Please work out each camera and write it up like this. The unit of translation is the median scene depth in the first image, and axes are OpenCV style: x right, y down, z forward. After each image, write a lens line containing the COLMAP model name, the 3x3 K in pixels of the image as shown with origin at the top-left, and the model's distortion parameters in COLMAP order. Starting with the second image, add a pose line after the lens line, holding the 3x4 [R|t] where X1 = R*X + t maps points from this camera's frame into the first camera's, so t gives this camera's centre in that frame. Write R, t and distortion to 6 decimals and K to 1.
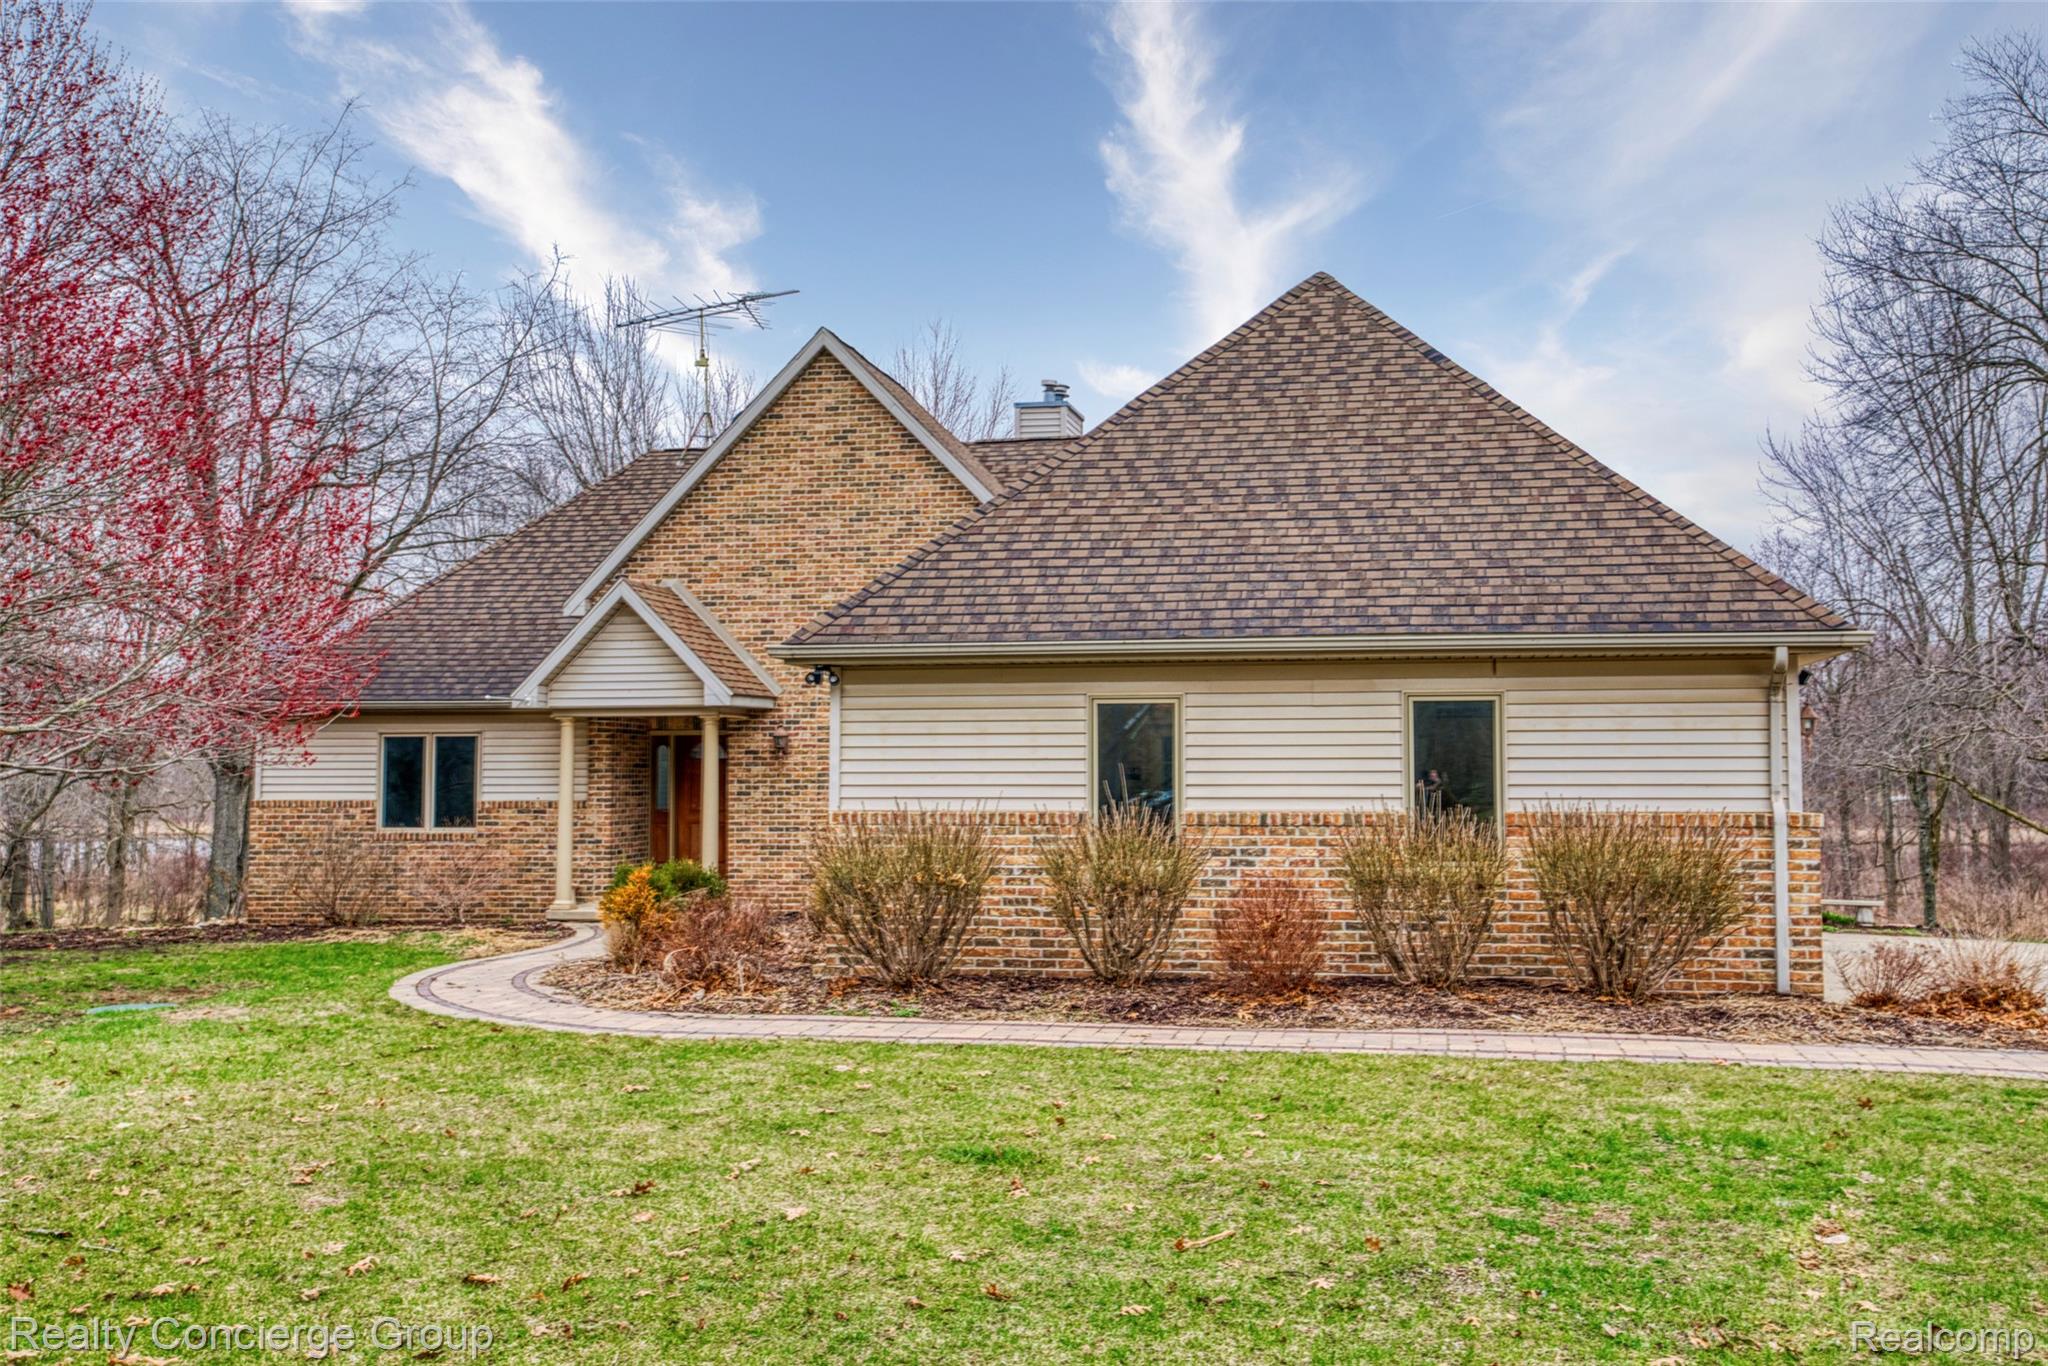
lens RADIAL K [[2025.6, 0, 1024.0], [0, 2025.6, 683.0], [0, 0, 1]] dist [0.067799, -0.000857]
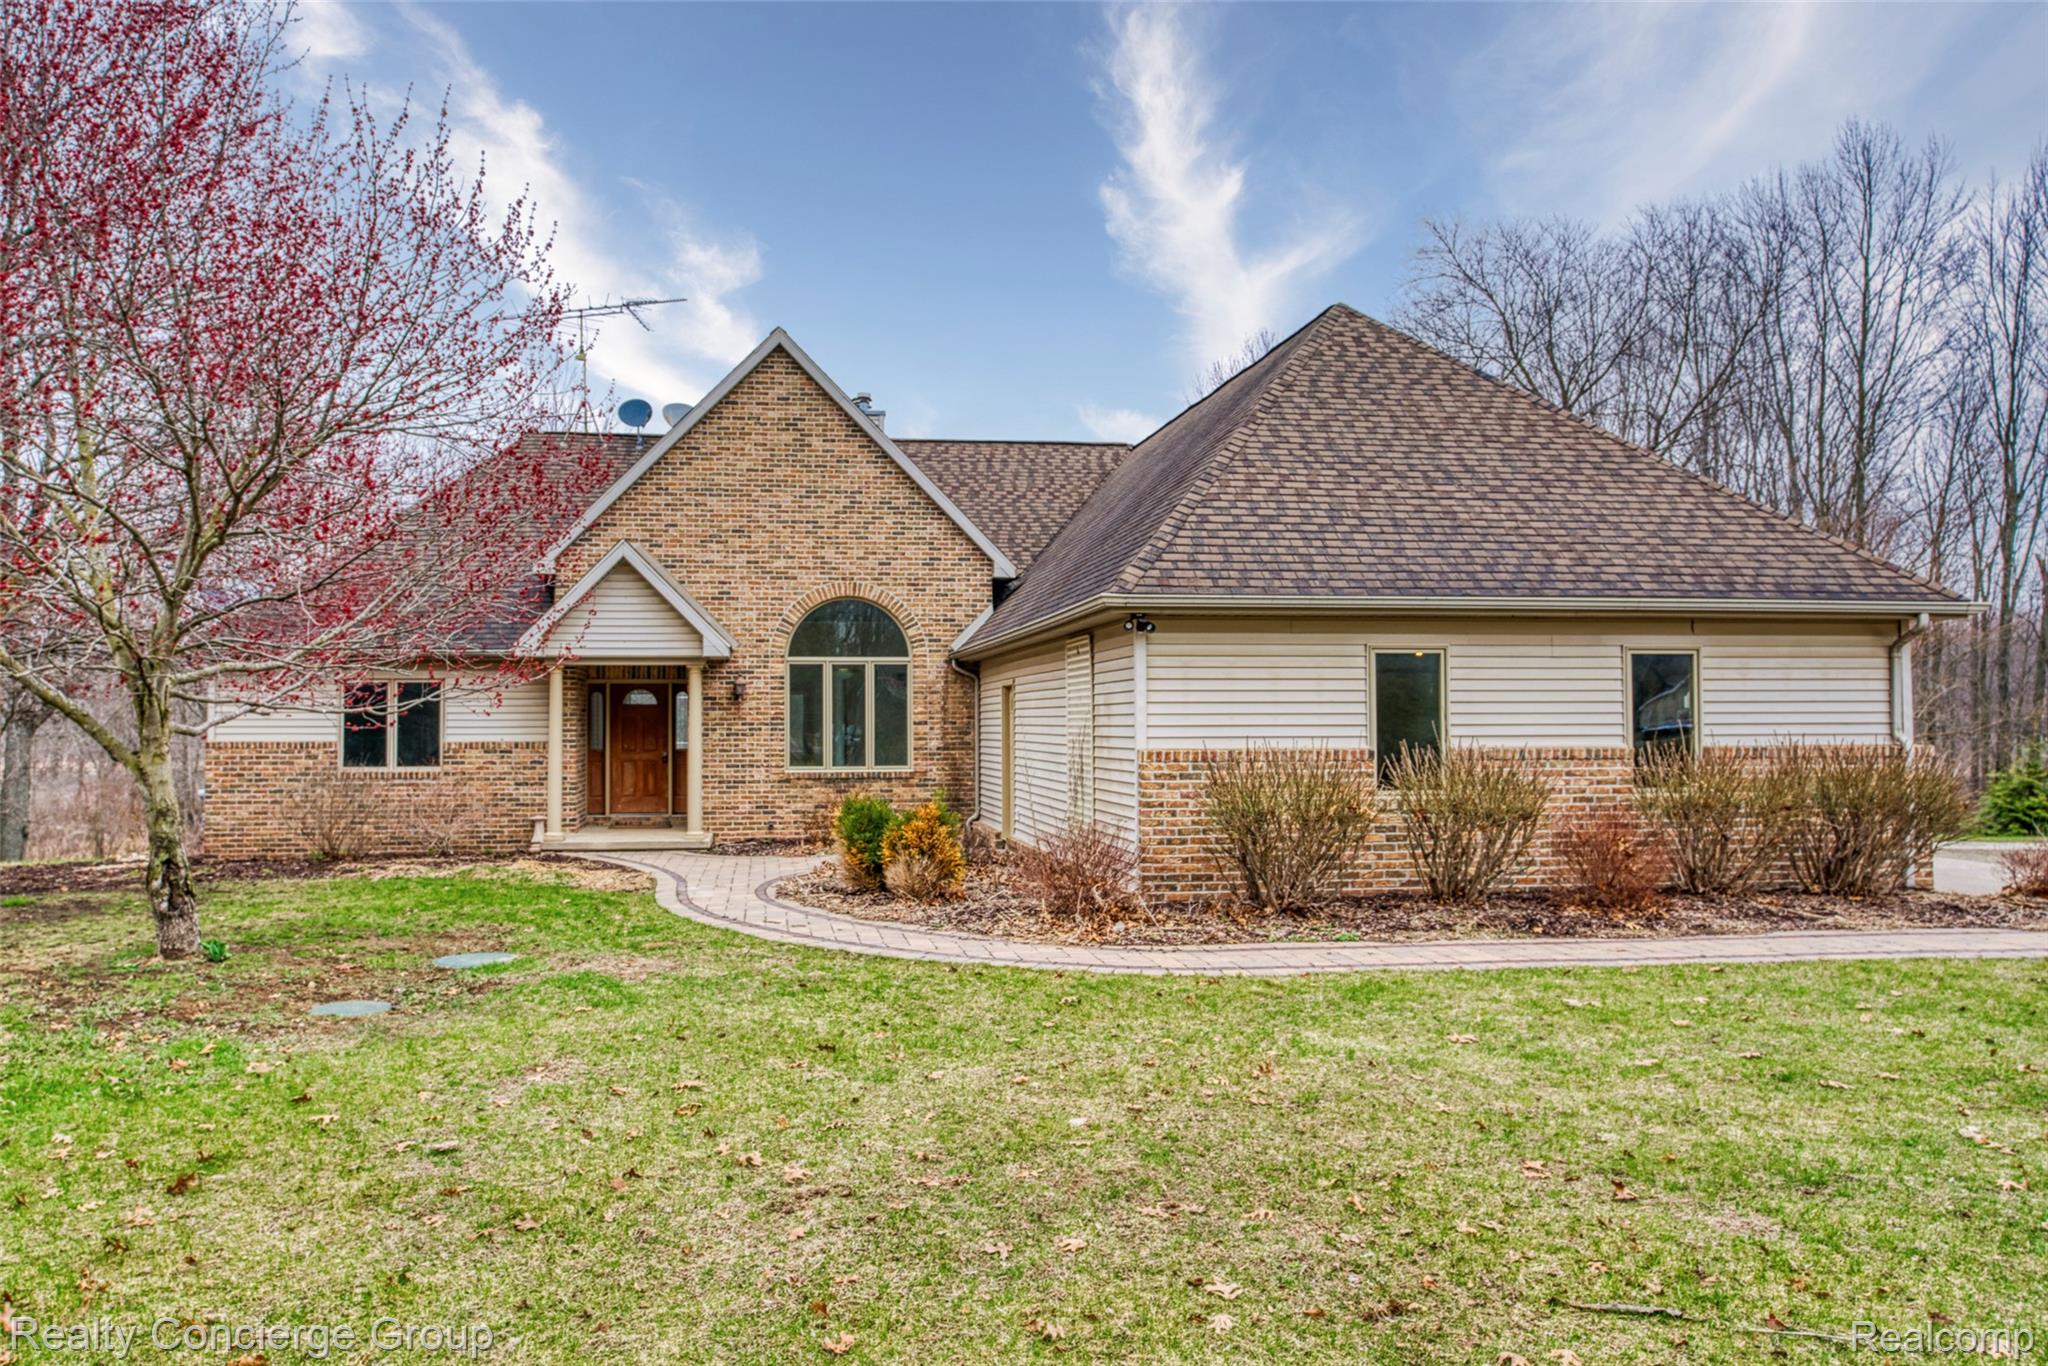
lens RADIAL K [[1524.9, 0, 1024.0], [0, 1524.9, 683.0], [0, 0, 1]] dist [-0.004048, 0.000565]
pose [[0.955009, 0.006797, 0.296497, -0.230038], [-0.012861, 0.999746, 0.018507, 0.007889], [-0.296296, -0.021487, 0.954854, 0.141056]]
